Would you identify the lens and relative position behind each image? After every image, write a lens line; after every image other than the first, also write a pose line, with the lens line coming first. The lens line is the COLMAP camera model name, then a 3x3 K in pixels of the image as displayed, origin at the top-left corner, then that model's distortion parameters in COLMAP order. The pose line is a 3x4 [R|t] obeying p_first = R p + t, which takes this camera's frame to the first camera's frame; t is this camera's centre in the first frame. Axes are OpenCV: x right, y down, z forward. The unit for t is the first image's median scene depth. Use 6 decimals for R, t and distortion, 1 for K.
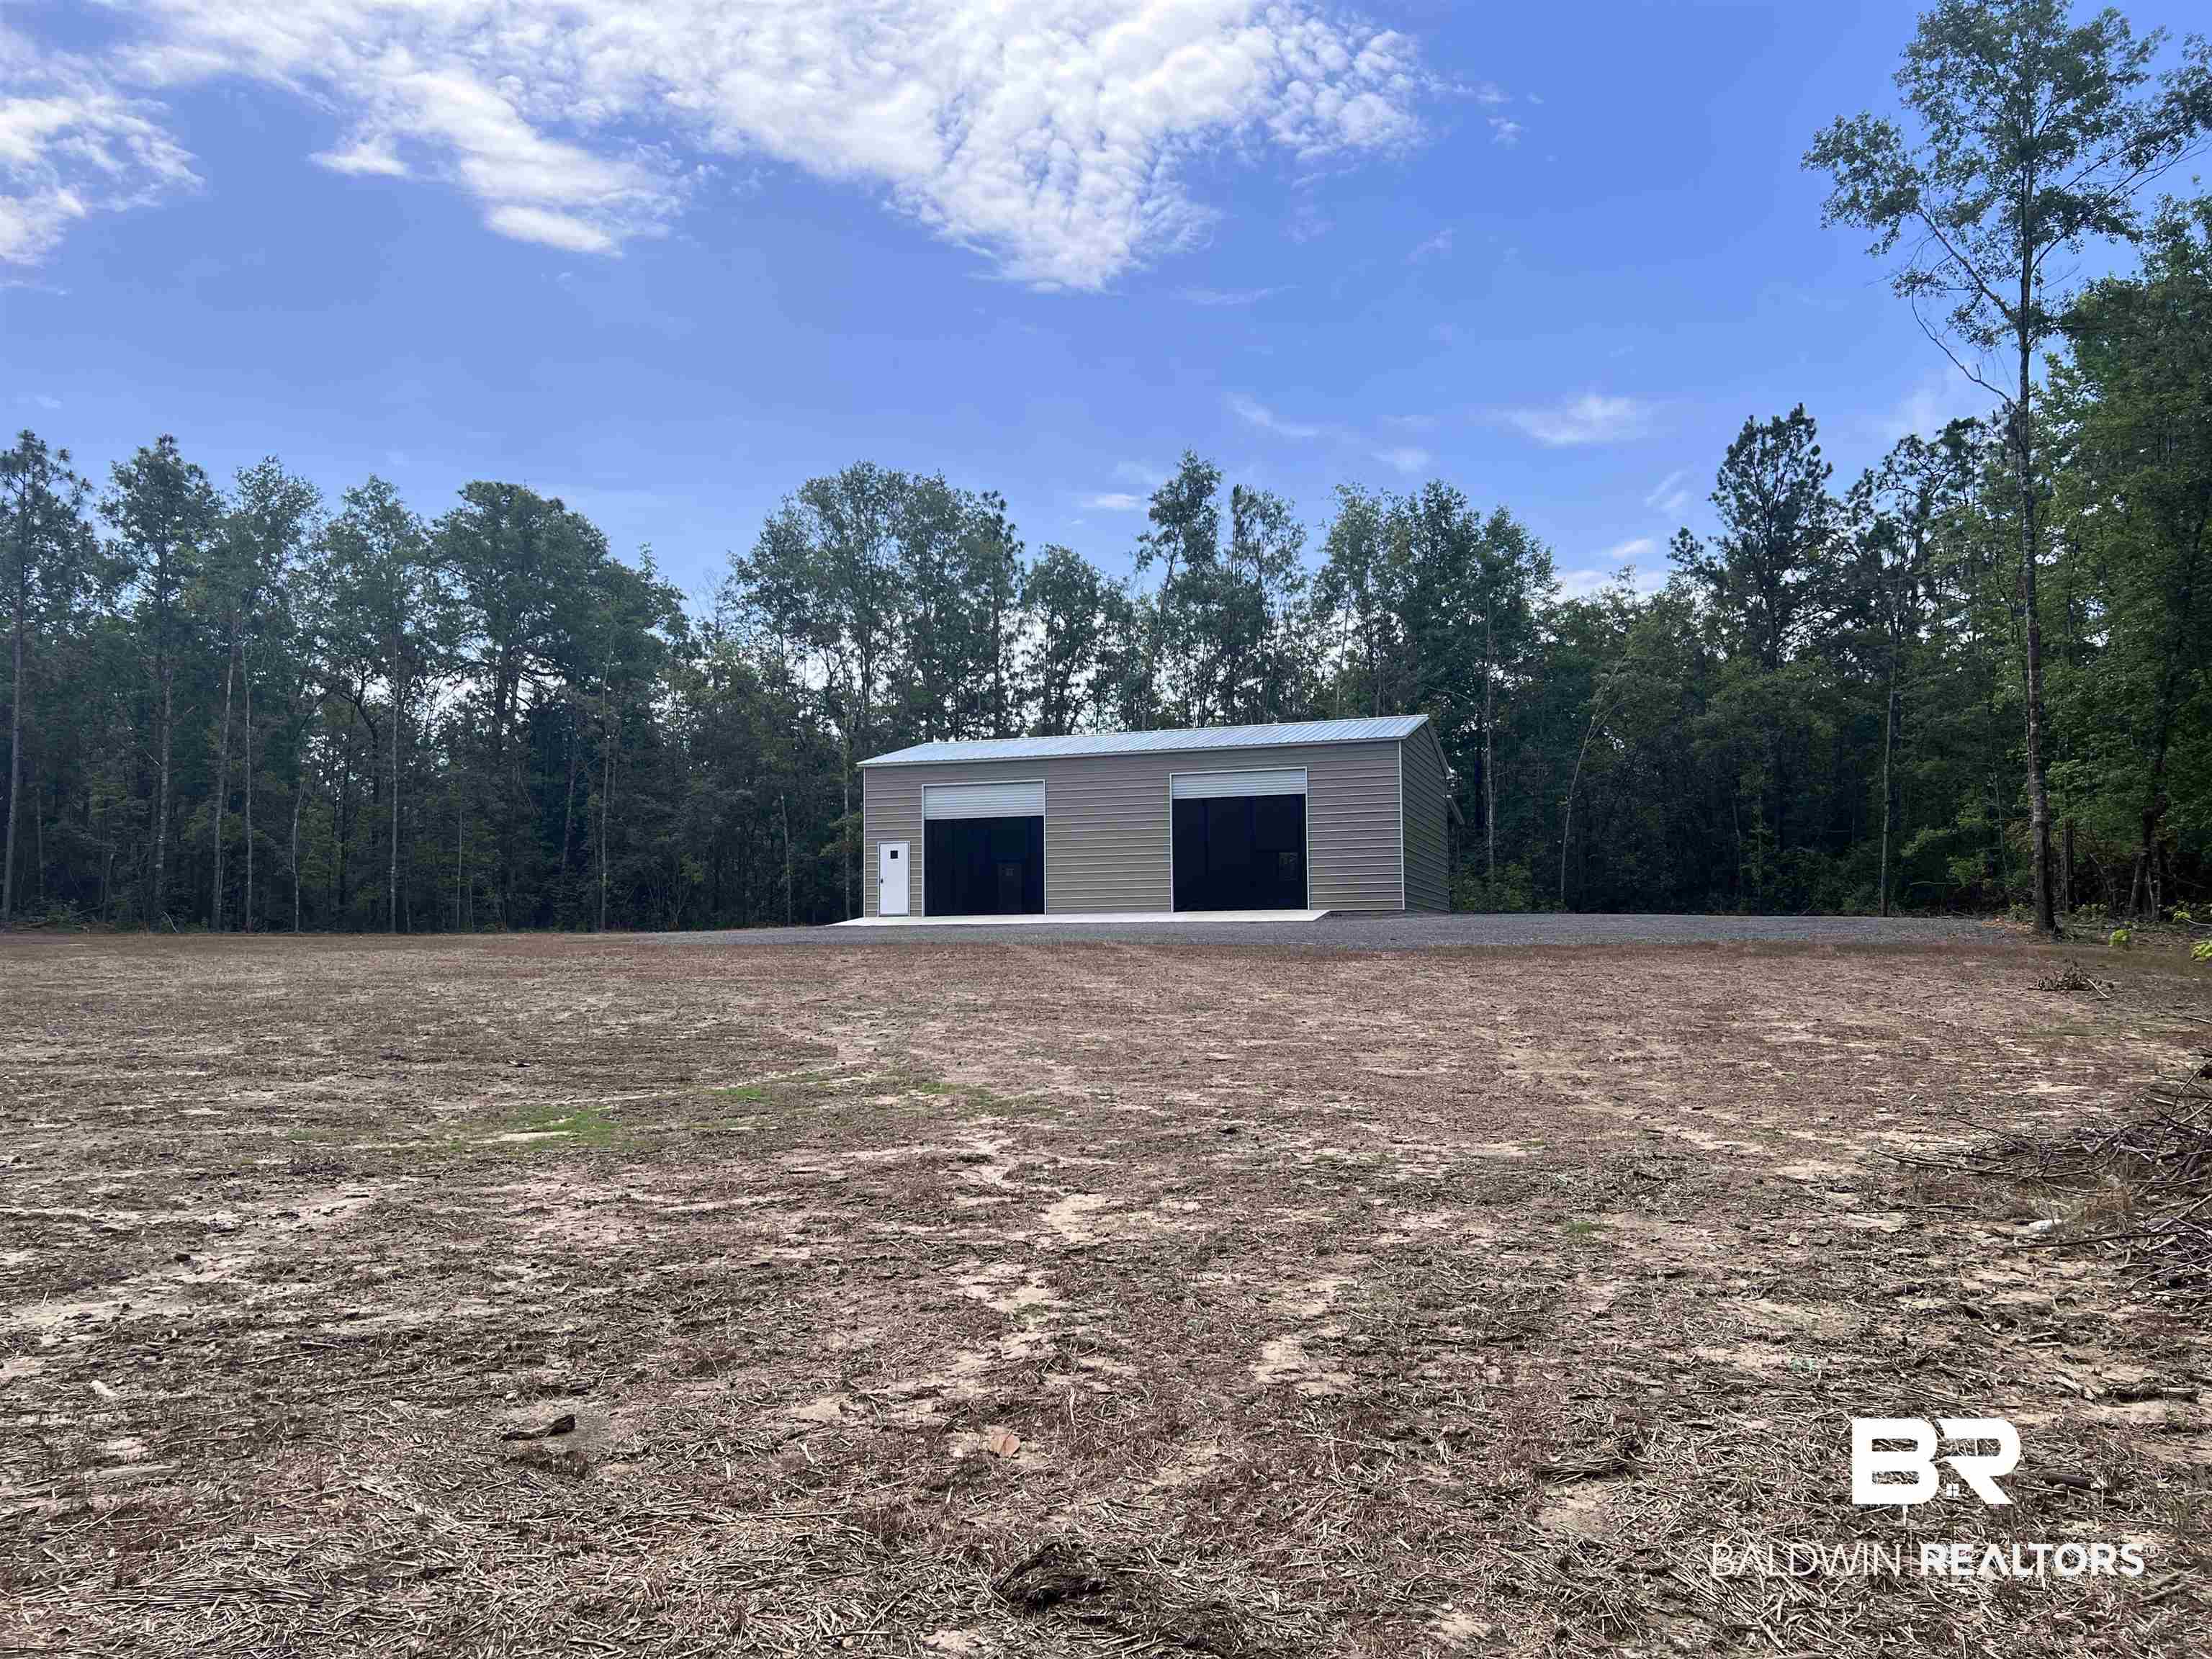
lens RADIAL K [[1699.5, 0, 1106.0], [0, 1699.5, 829.5], [0, 0, 1]] dist [0.058337, -0.071215]
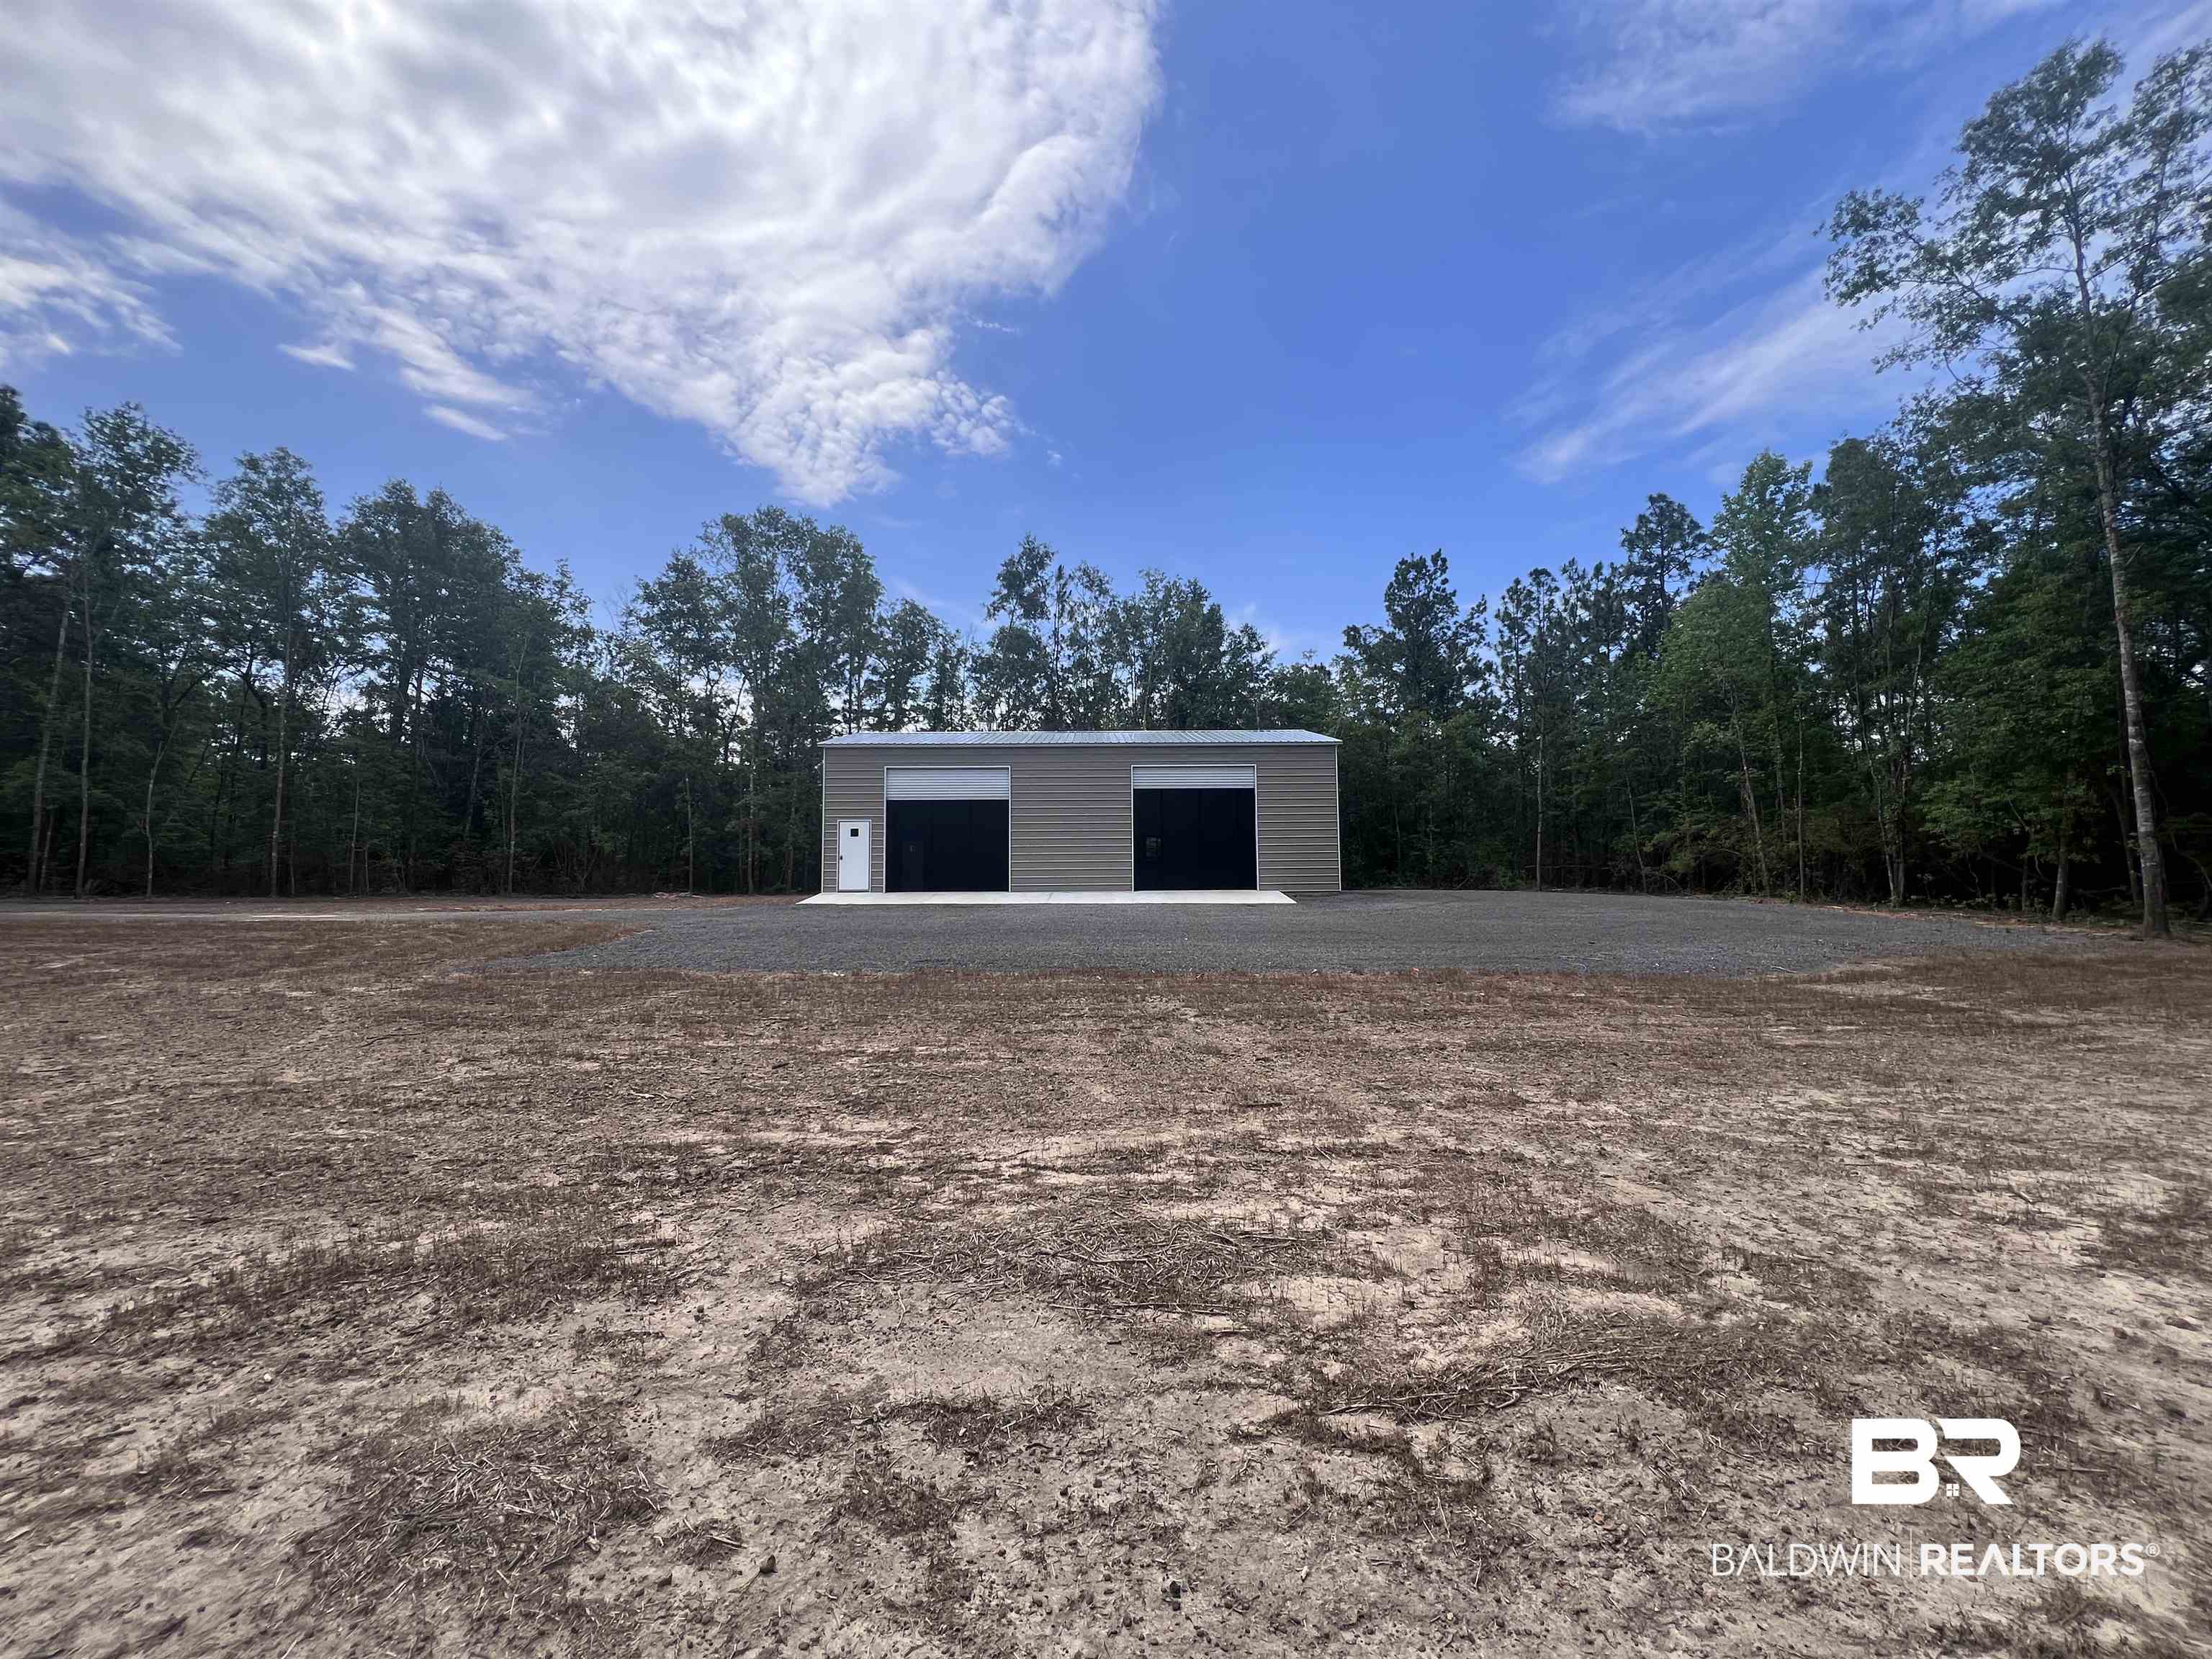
lens RADIAL K [[869.8, 0, 1114.3], [0, 869.8, 767.7], [0, 0, 1]] dist [-0.002685, 0.000106]
pose [[0.939097, 0.044360, 0.340777, -0.098931], [-0.024851, 0.997804, -0.061405, 0.002582], [-0.342752, 0.049197, 0.938137, 0.286853]]
